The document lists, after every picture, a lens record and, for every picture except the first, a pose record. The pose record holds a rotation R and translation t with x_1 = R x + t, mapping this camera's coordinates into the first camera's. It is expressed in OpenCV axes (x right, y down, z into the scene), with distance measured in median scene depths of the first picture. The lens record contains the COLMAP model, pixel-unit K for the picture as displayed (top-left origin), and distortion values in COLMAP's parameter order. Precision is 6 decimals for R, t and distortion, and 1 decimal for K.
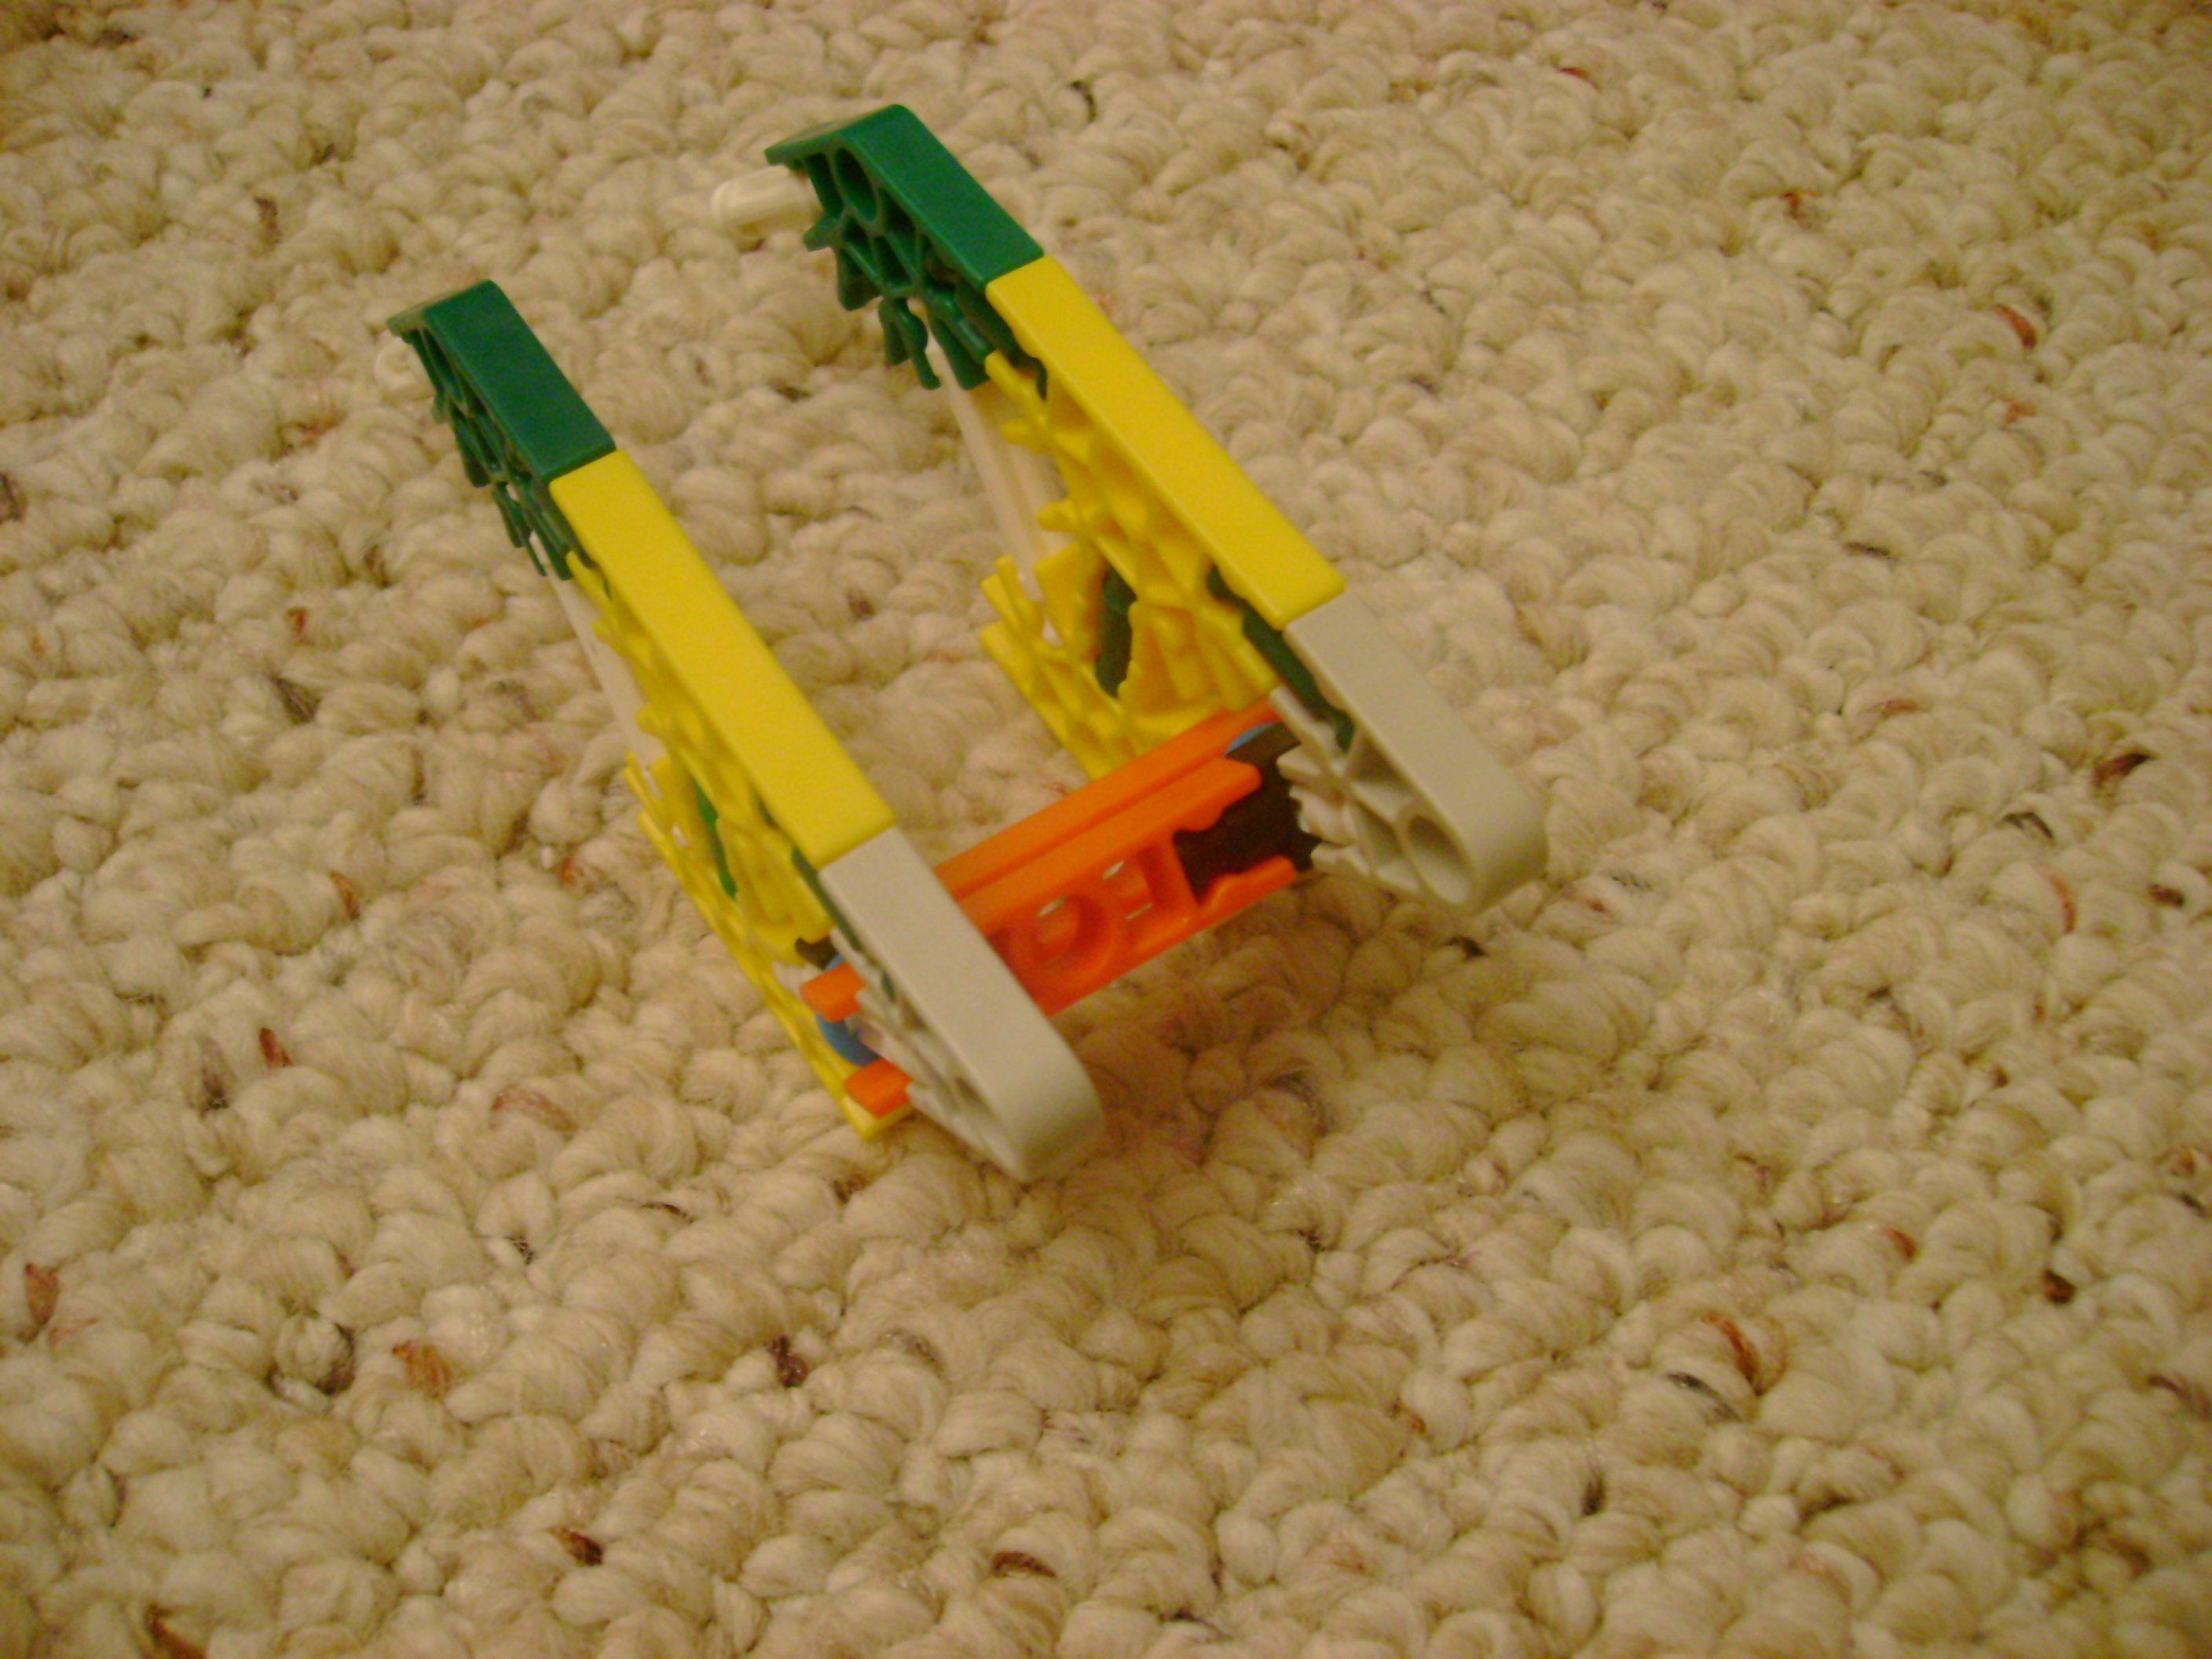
lens RADIAL K [[2211.2, 0, 1096.4], [0, 2211.2, 834.3], [0, 0, 1]] dist [-0.150430, 0.104594]
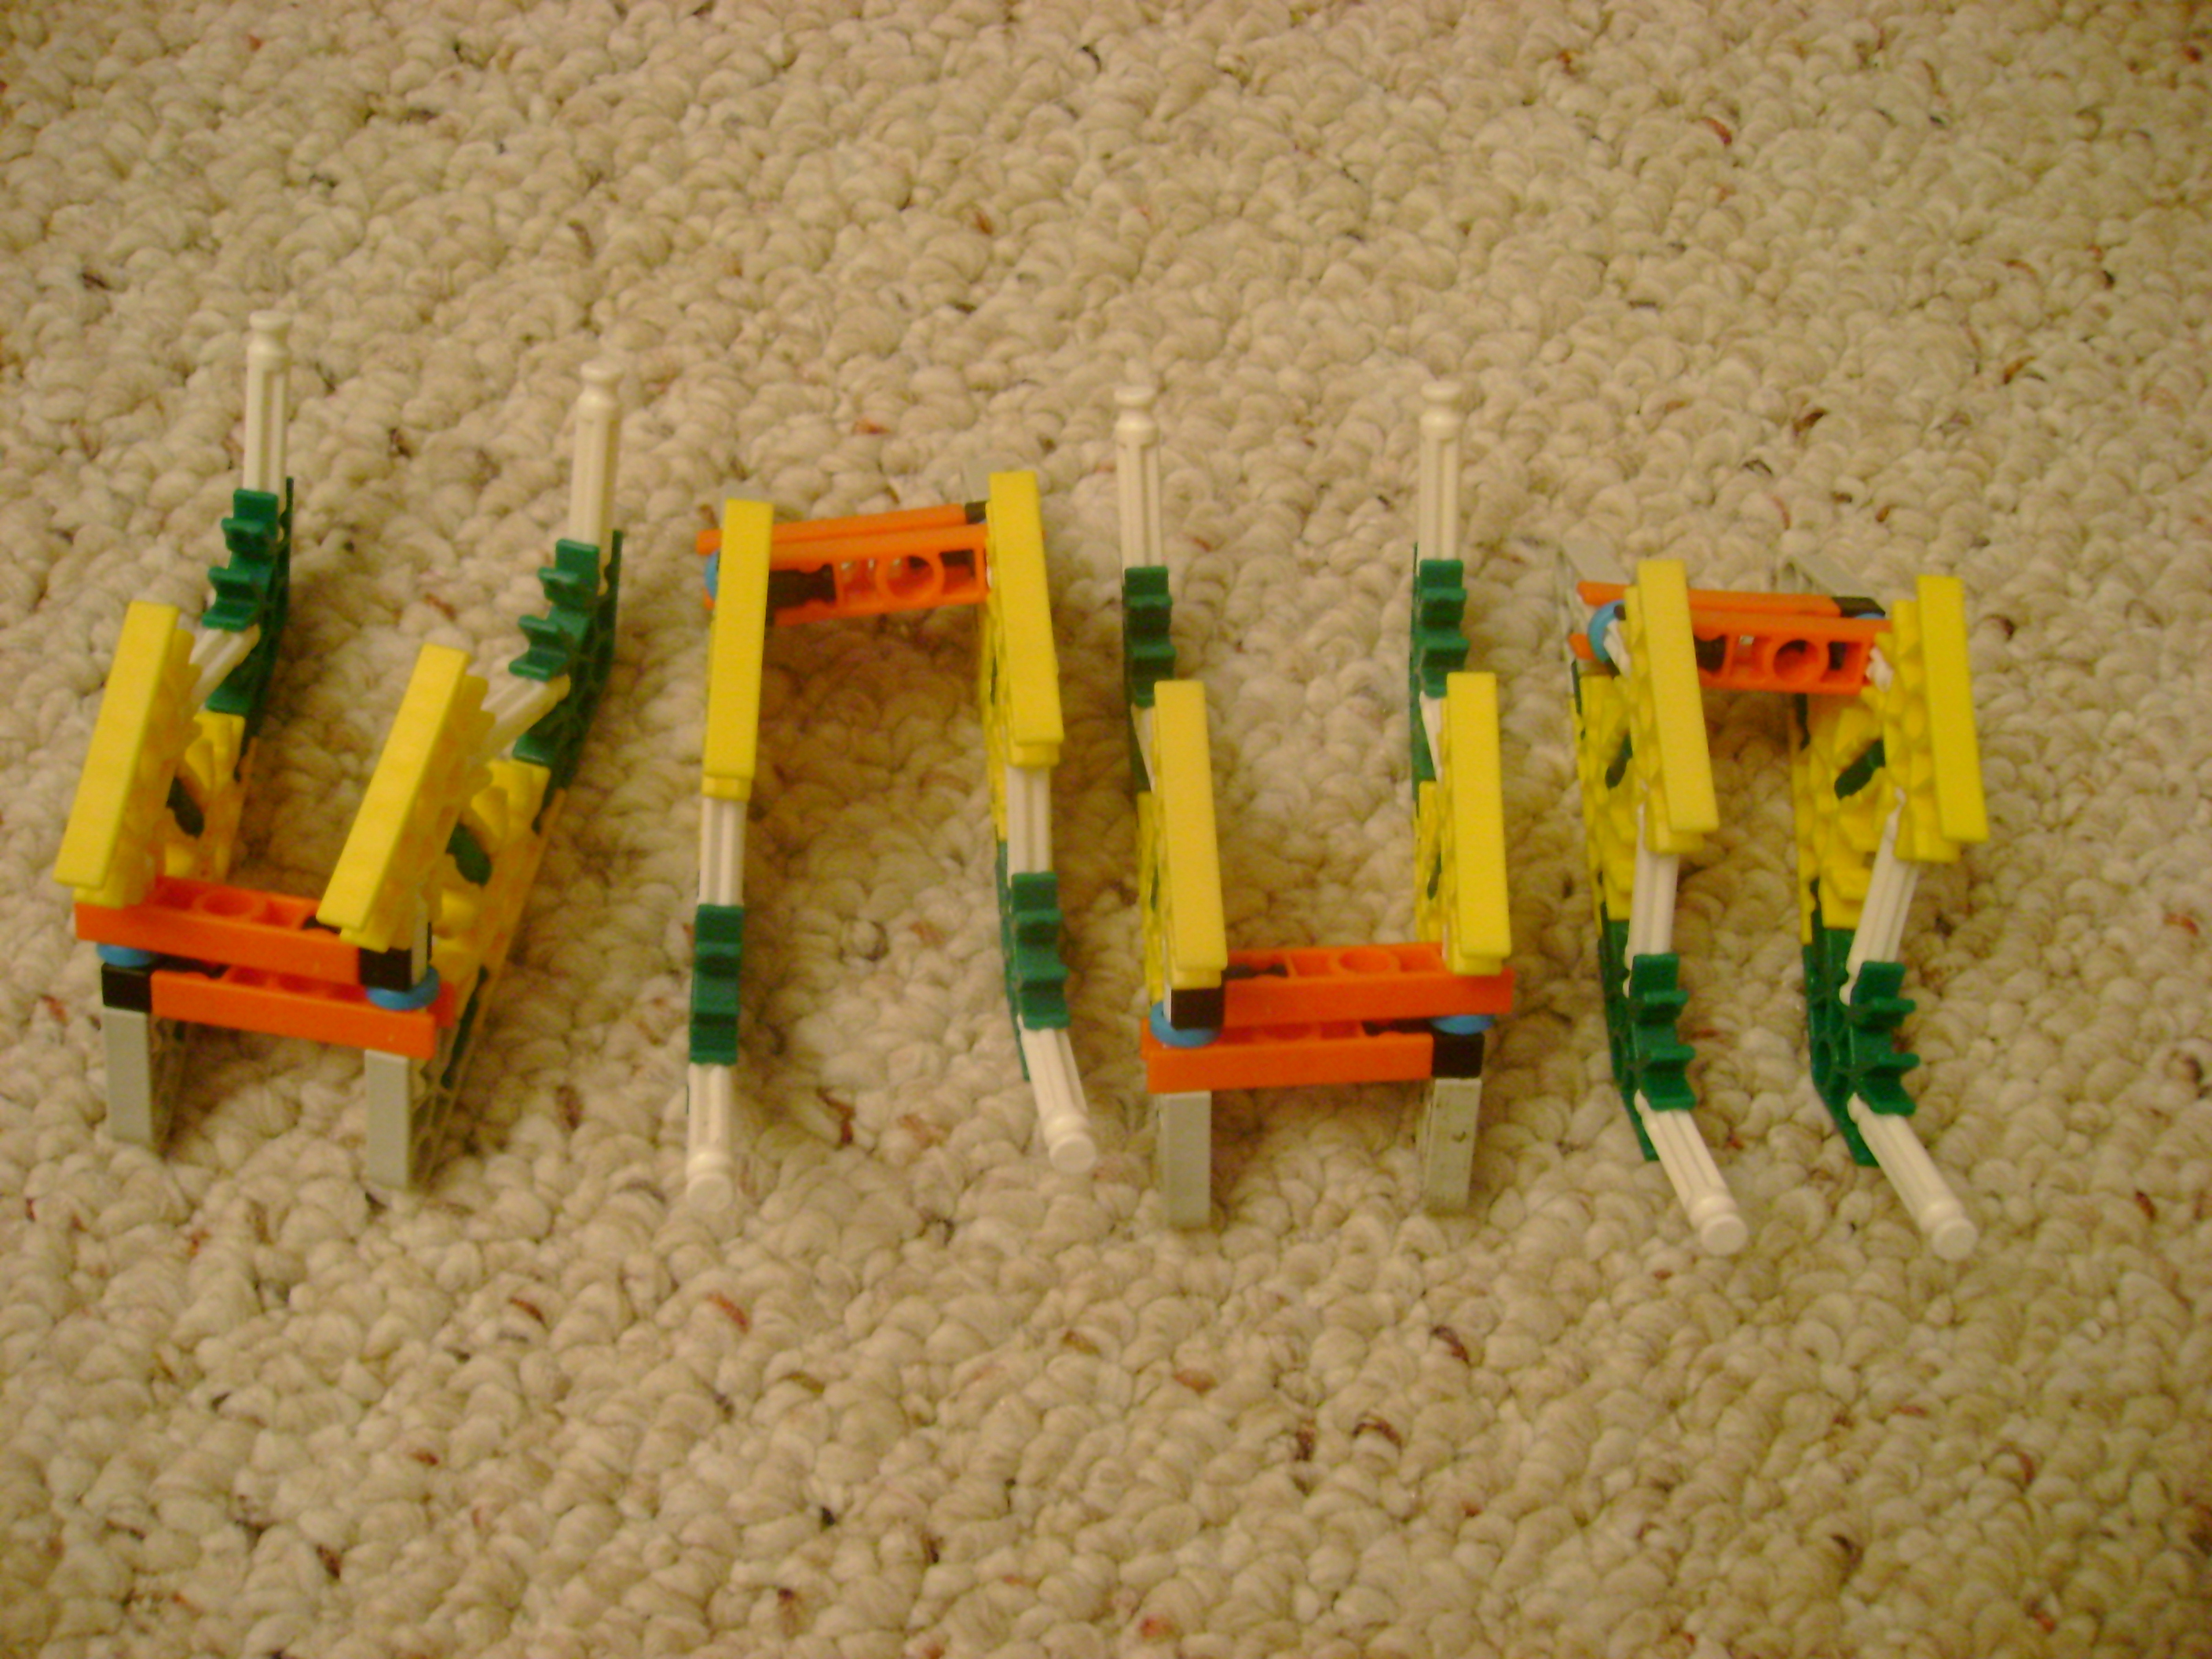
lens RADIAL K [[2257.7, 0, 1106.0], [0, 2257.7, 829.5], [0, 0, 1]] dist [-0.160978, 0.128158]
pose [[0.981542, -0.174940, 0.077280, -0.224543], [0.157722, 0.968981, 0.190261, -0.127006], [-0.108167, -0.174560, 0.978687, -0.620492]]
